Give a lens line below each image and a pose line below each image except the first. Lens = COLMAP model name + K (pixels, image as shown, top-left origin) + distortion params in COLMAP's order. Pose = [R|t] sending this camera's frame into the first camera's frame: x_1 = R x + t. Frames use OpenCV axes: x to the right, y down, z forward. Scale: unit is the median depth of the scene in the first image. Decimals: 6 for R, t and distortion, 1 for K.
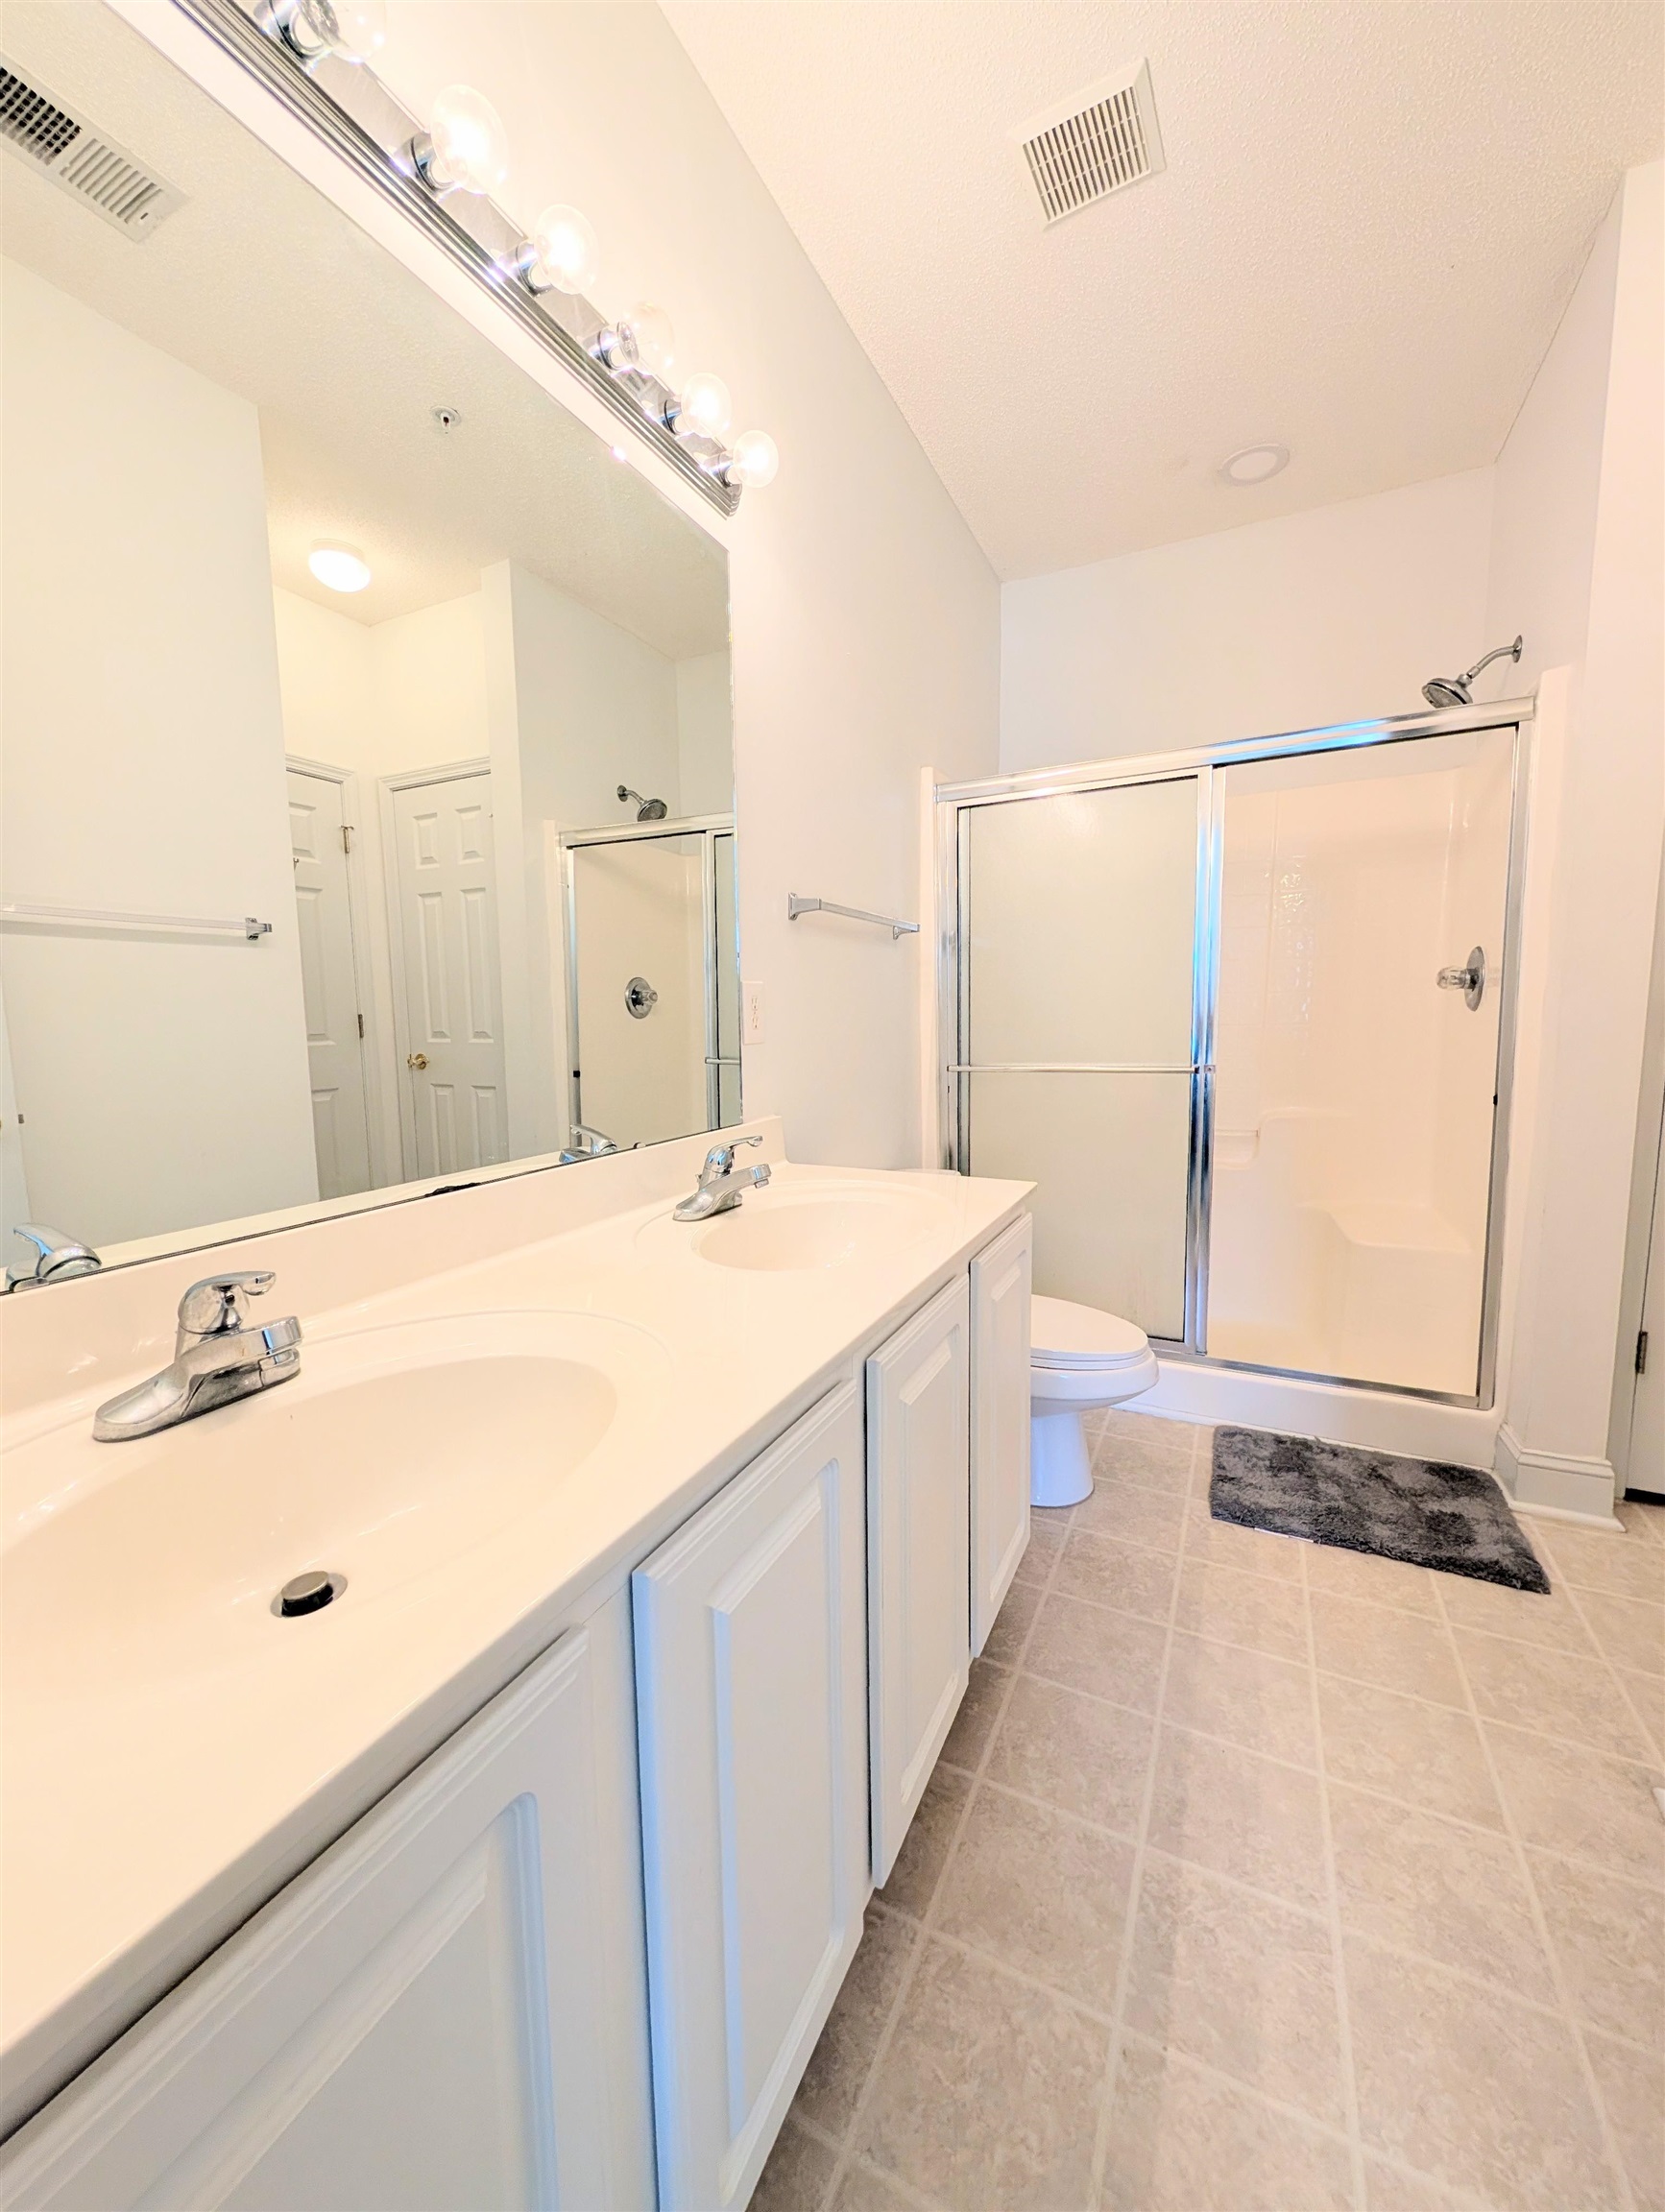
lens RADIAL K [[839.1, 0, 824.1], [0, 839.1, 1106.3], [0, 0, 1]] dist [-0.003122, 0.000719]
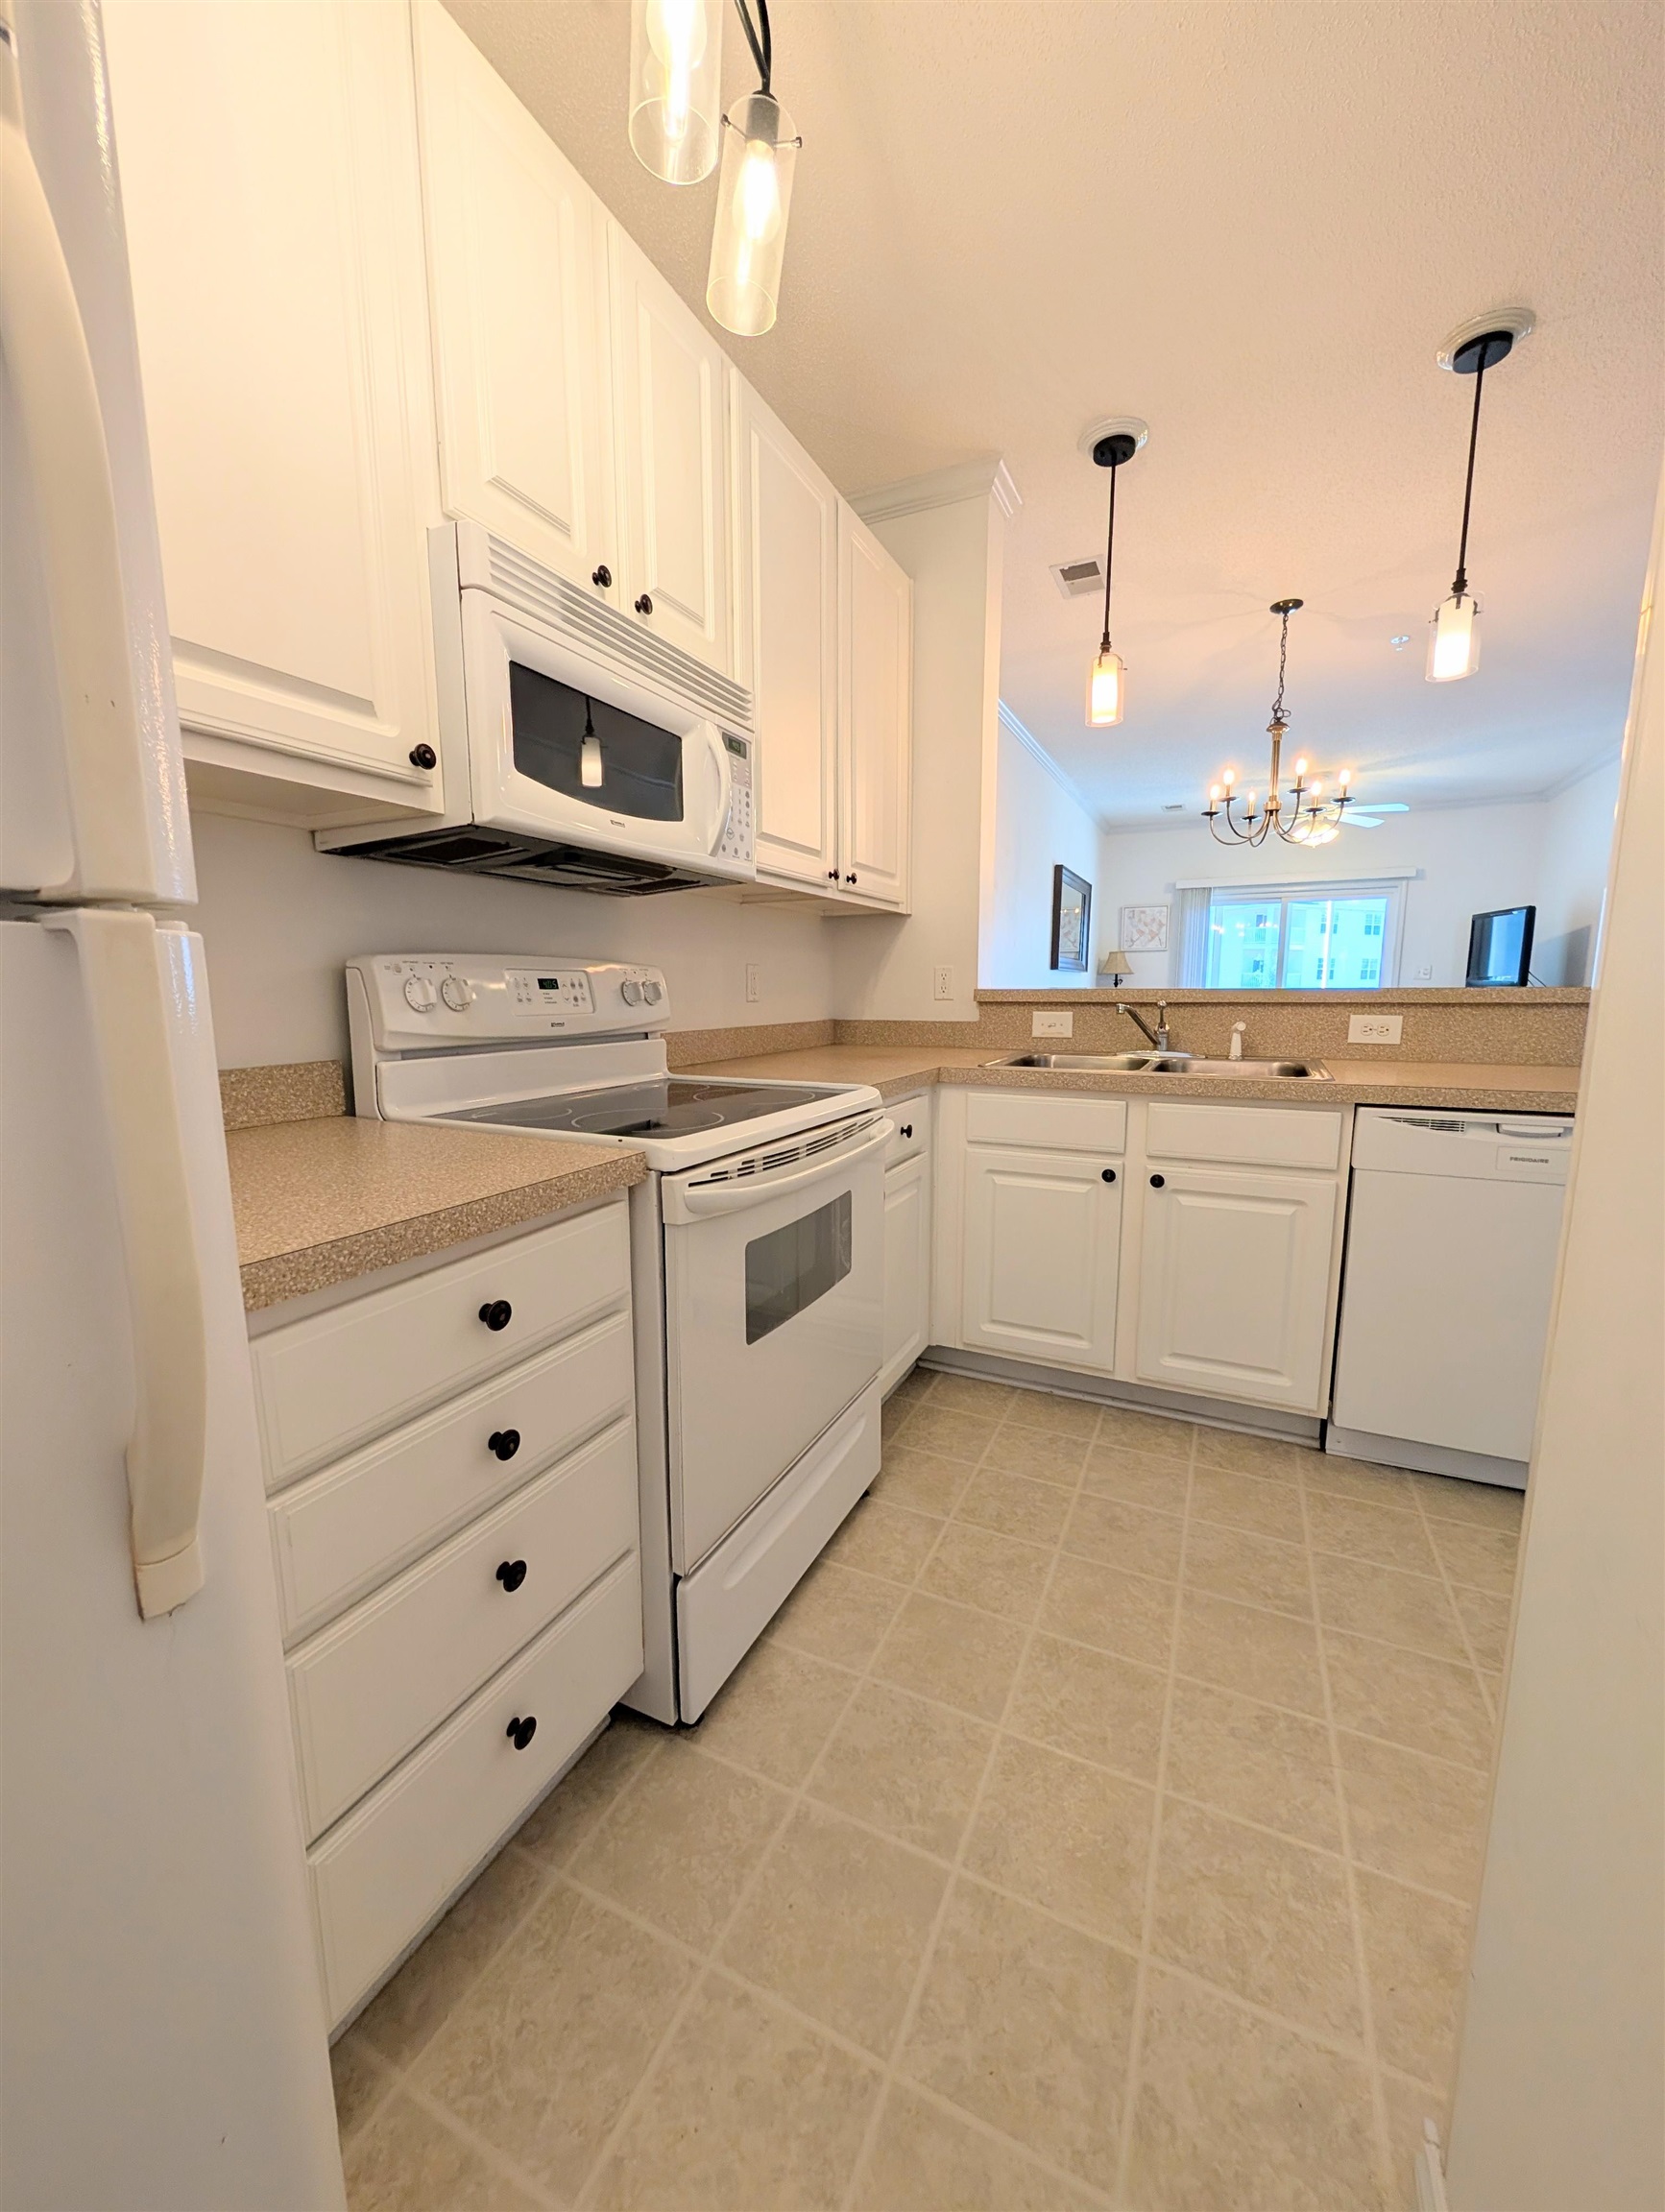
lens RADIAL K [[839.1, 0, 836.6], [0, 839.1, 1101.0], [0, 0, 1]] dist [-0.003122, 0.000719]
pose [[-0.021549, -0.117860, 0.992796, -0.747865], [0.114573, 0.986193, 0.119563, -0.119016], [-0.993181, 0.116325, -0.007748, 1.353506]]
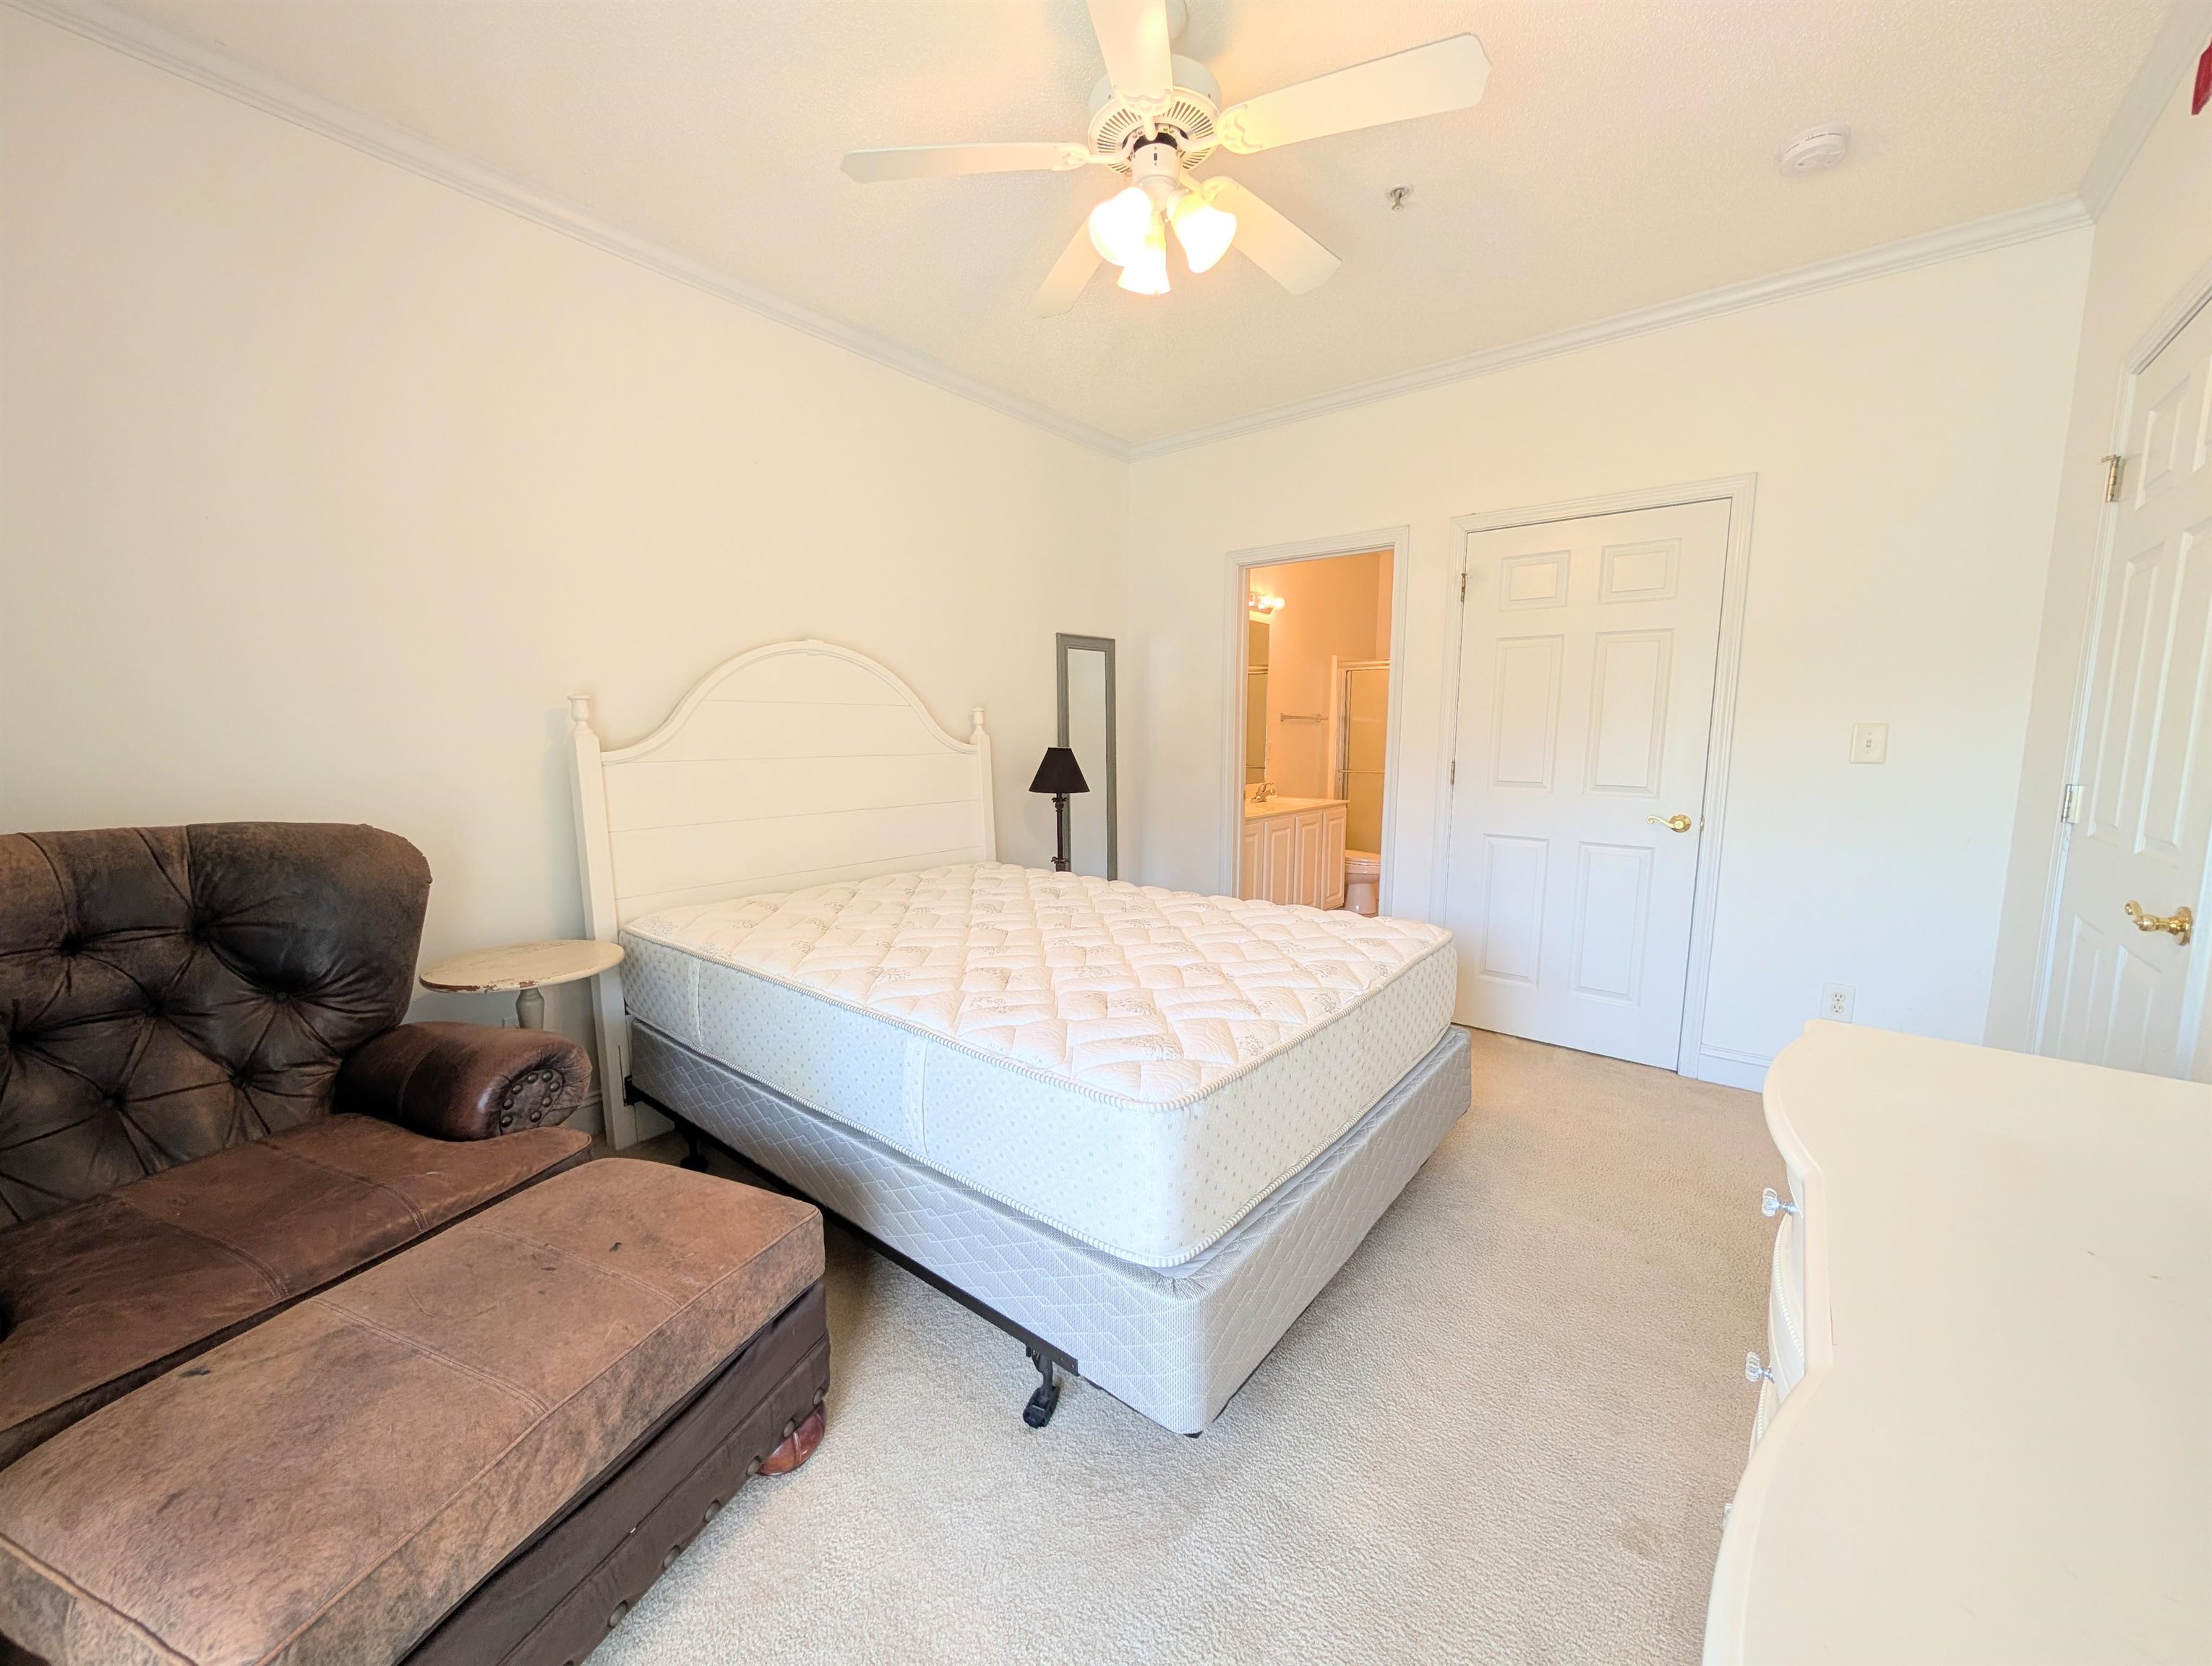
lens RADIAL K [[839.2, 0, 1107.6], [0, 839.2, 836.4], [0, 0, 1]] dist [-0.003122, 0.000719]
pose [[0.978002, 0.039986, -0.204726, -0.013406], [-0.036914, 0.999141, 0.018808, 0.207091], [0.205303, -0.010837, 0.978639, -2.602261]]
